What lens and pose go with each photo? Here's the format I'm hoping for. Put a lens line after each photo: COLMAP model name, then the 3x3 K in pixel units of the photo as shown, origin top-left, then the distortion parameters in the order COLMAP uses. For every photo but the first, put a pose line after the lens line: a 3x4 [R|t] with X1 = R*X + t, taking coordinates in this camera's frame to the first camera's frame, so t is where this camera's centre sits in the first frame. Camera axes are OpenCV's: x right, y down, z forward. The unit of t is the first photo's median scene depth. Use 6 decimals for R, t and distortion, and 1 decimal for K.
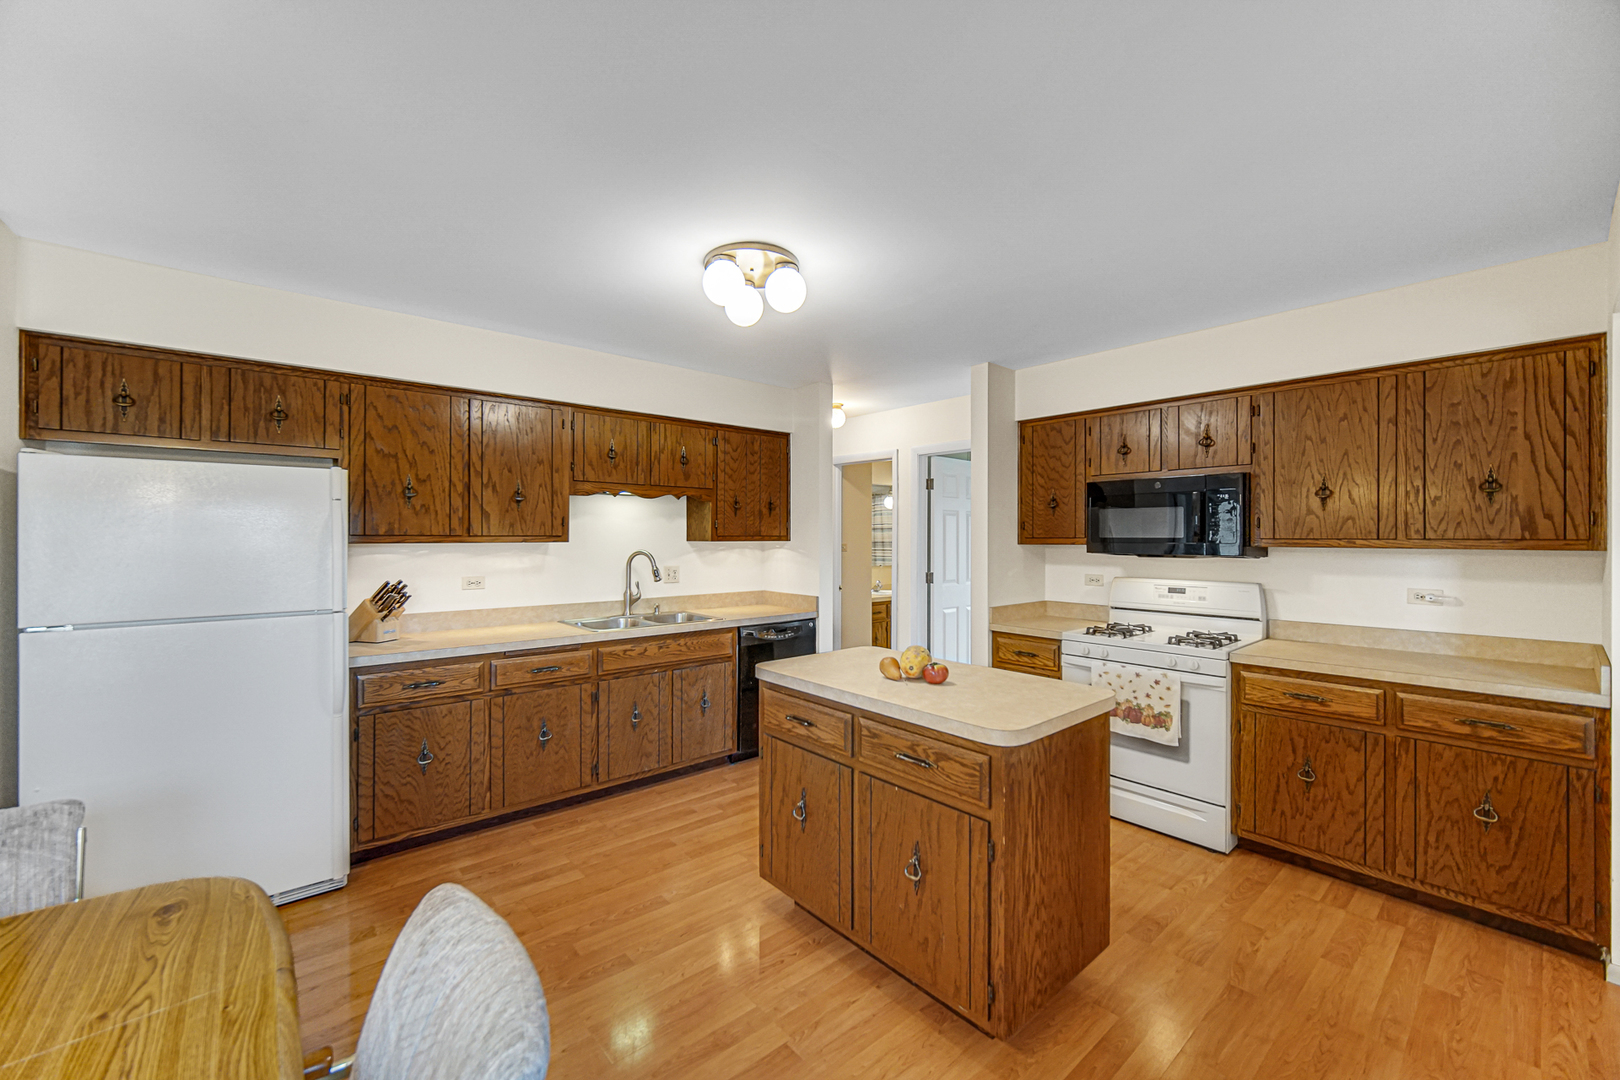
lens RADIAL K [[637.9, 0, 795.5], [0, 637.9, 537.5], [0, 0, 1]] dist [-0.006592, 0.002730]
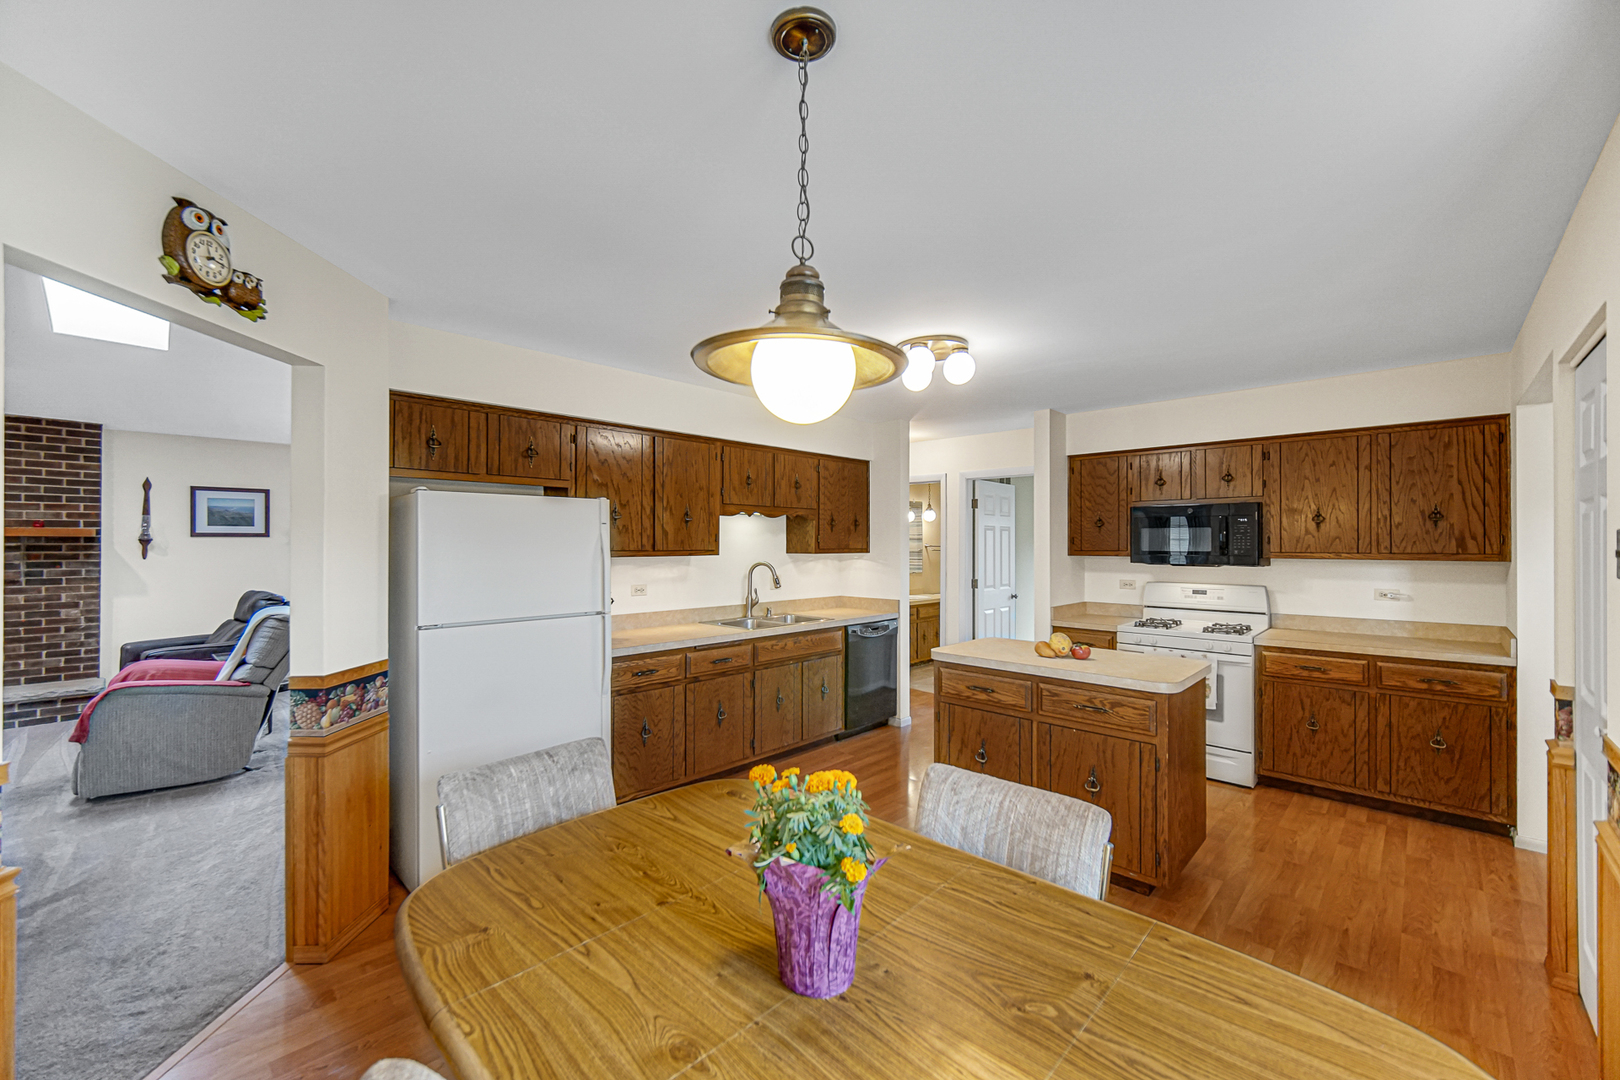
lens RADIAL K [[637.9, 0, 797.4], [0, 637.9, 541.8], [0, 0, 1]] dist [-0.006592, 0.002730]
pose [[0.995808, -0.000273, 0.091468, -0.404737], [0.000697, 0.999989, -0.004607, -0.015816], [-0.091466, 0.004651, 0.995797, -0.252564]]
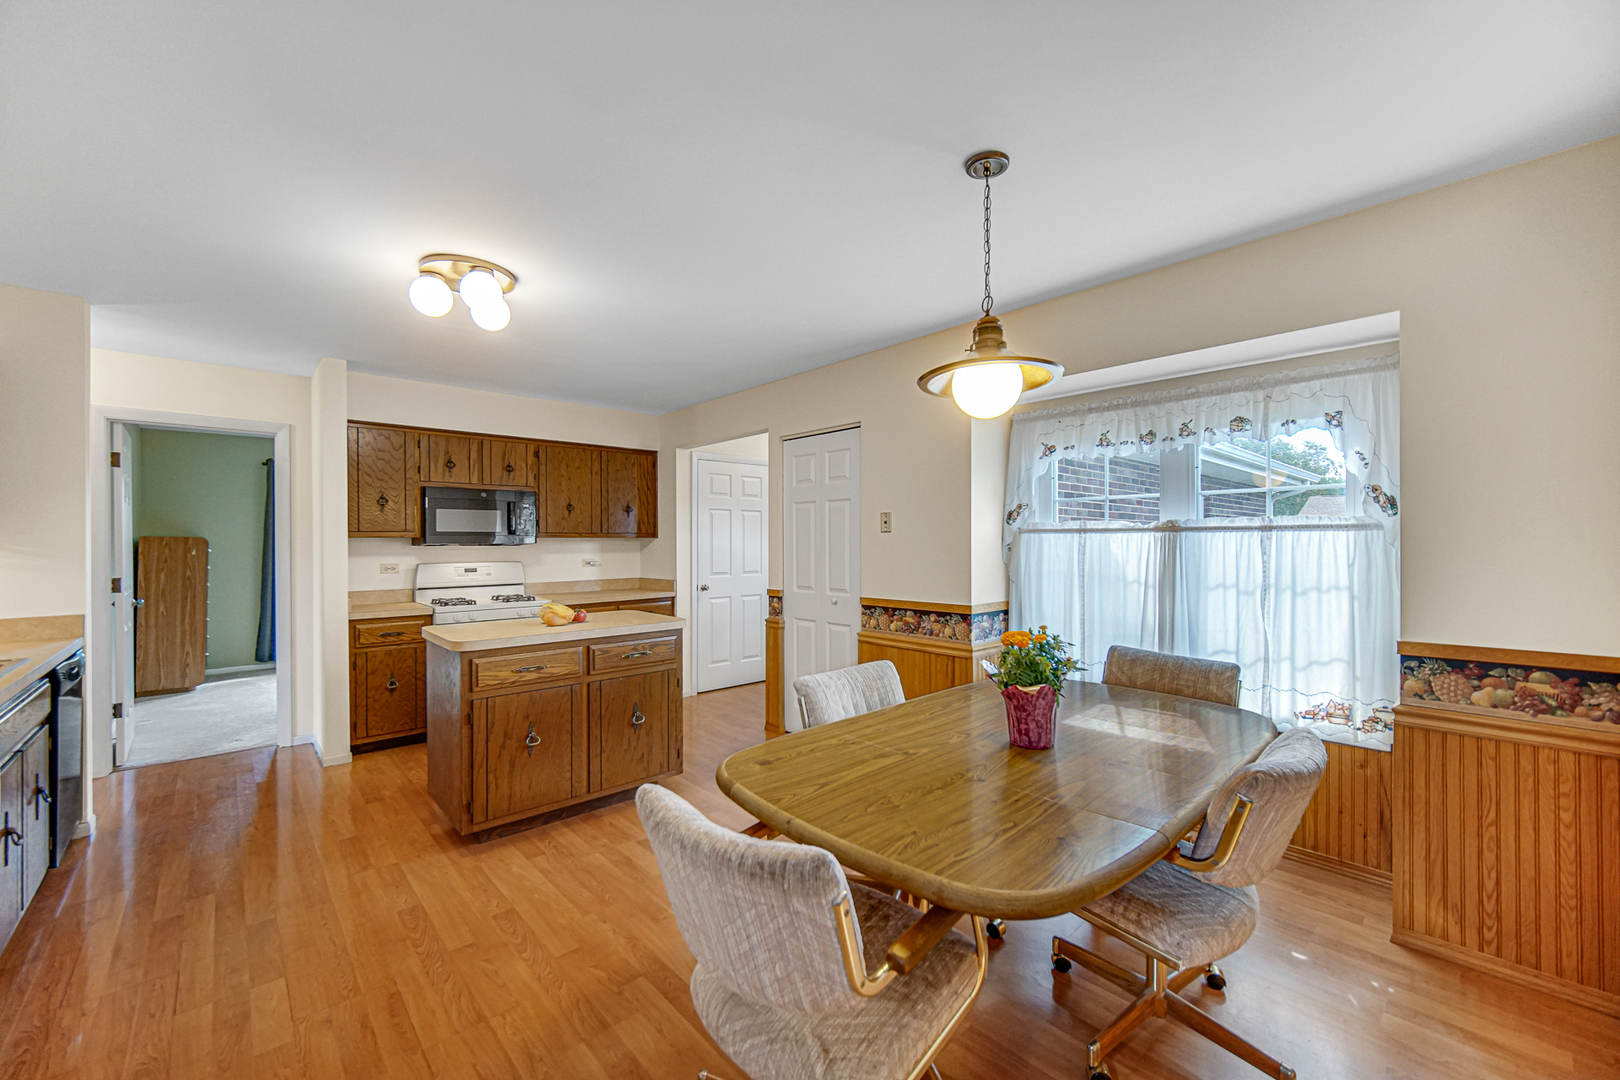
lens RADIAL K [[637.9, 0, 814.2], [0, 637.9, 544.3], [0, 0, 1]] dist [-0.006592, 0.002730]
pose [[-0.044436, -0.004405, 0.999003, -1.022032], [0.007548, 0.999960, 0.004745, 0.031881], [-0.998984, 0.007751, -0.044400, 0.394176]]
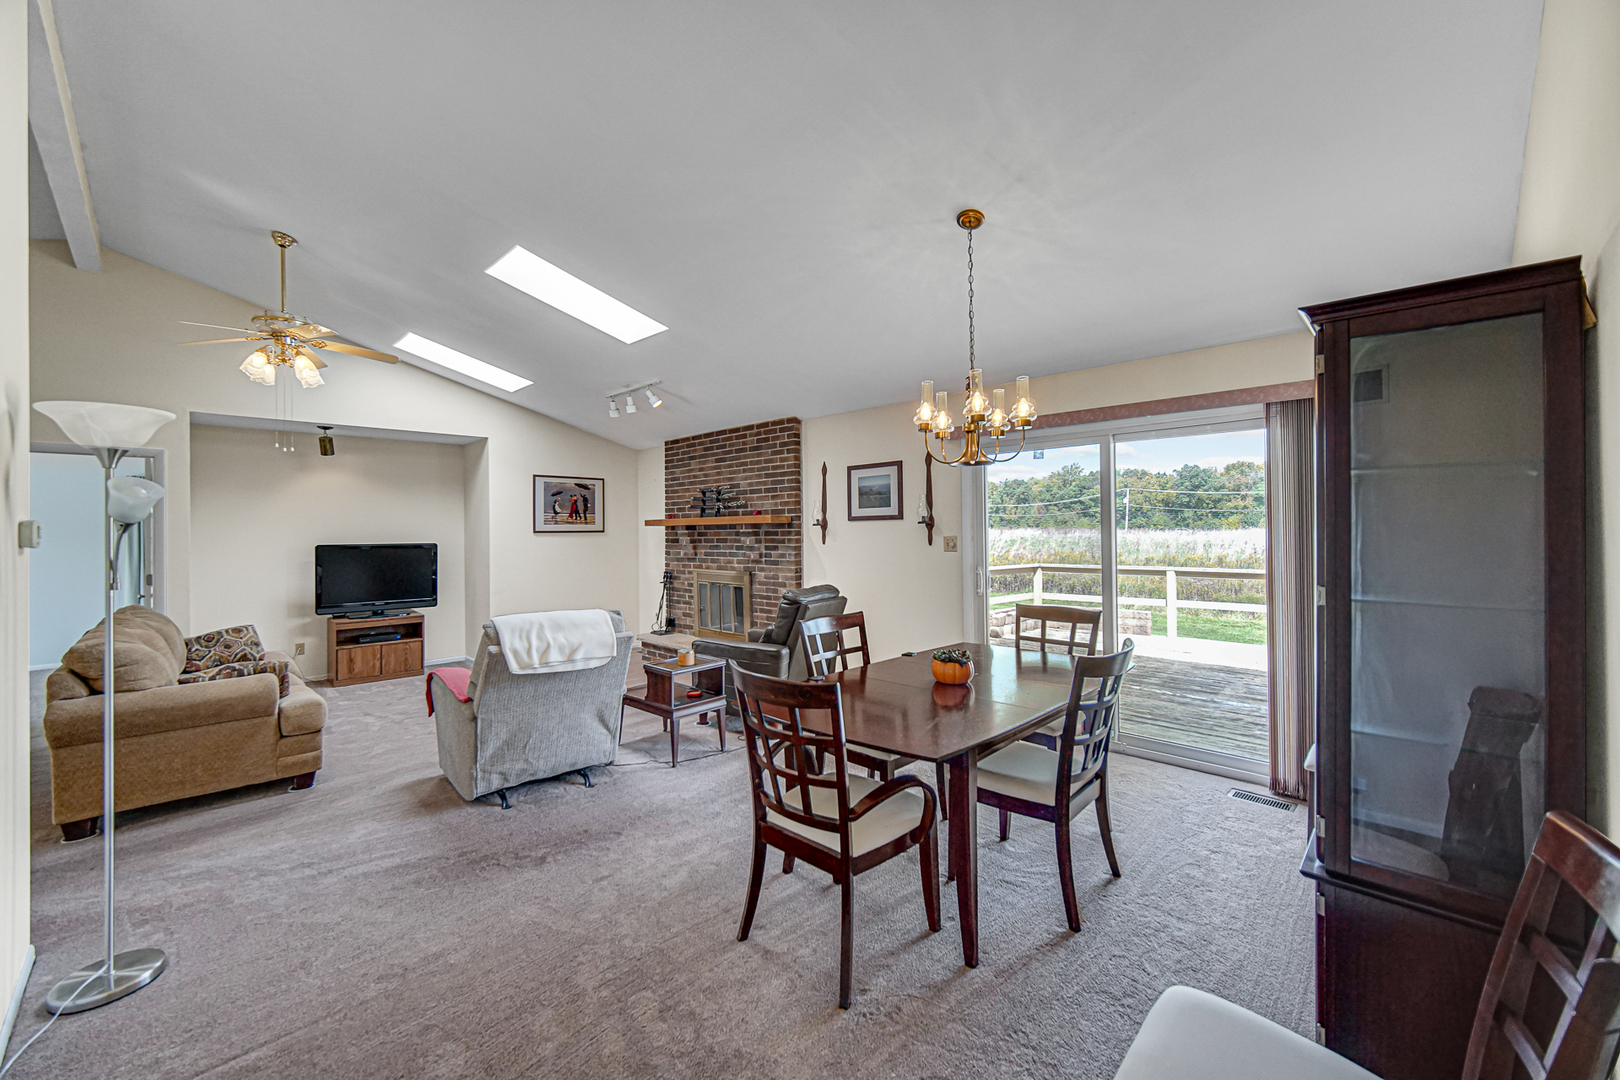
lens RADIAL K [[637.9, 0, 817.5], [0, 637.9, 523.3], [0, 0, 1]] dist [-0.006592, 0.002730]
pose [[0.099673, -0.015776, -0.994895, -0.268224], [0.011554, 0.999825, -0.014697, -0.007298], [0.994953, -0.010030, 0.099838, 1.787236]]
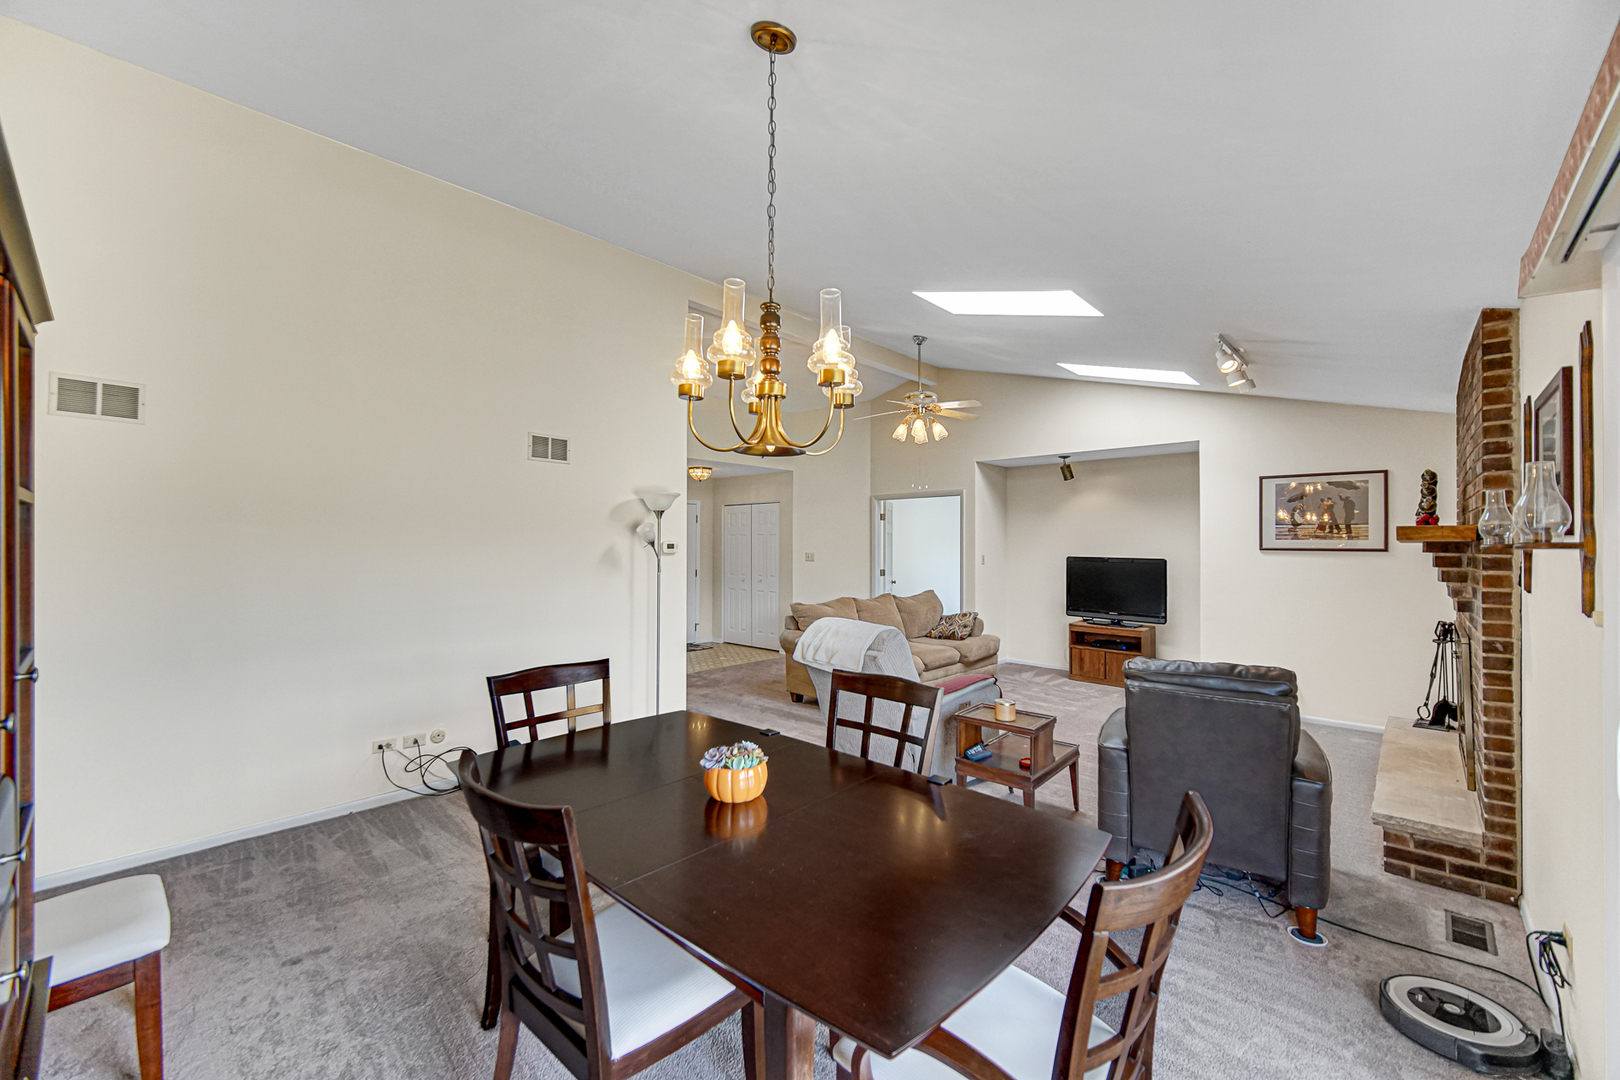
lens RADIAL K [[637.9, 0, 811.6], [0, 637.9, 535.1], [0, 0, 1]] dist [-0.006592, 0.002730]
pose [[-0.992457, -0.003102, -0.122556, -1.258943], [-0.002219, 0.999971, -0.007338, -0.049609], [0.122575, -0.007010, -0.992434, 2.736955]]
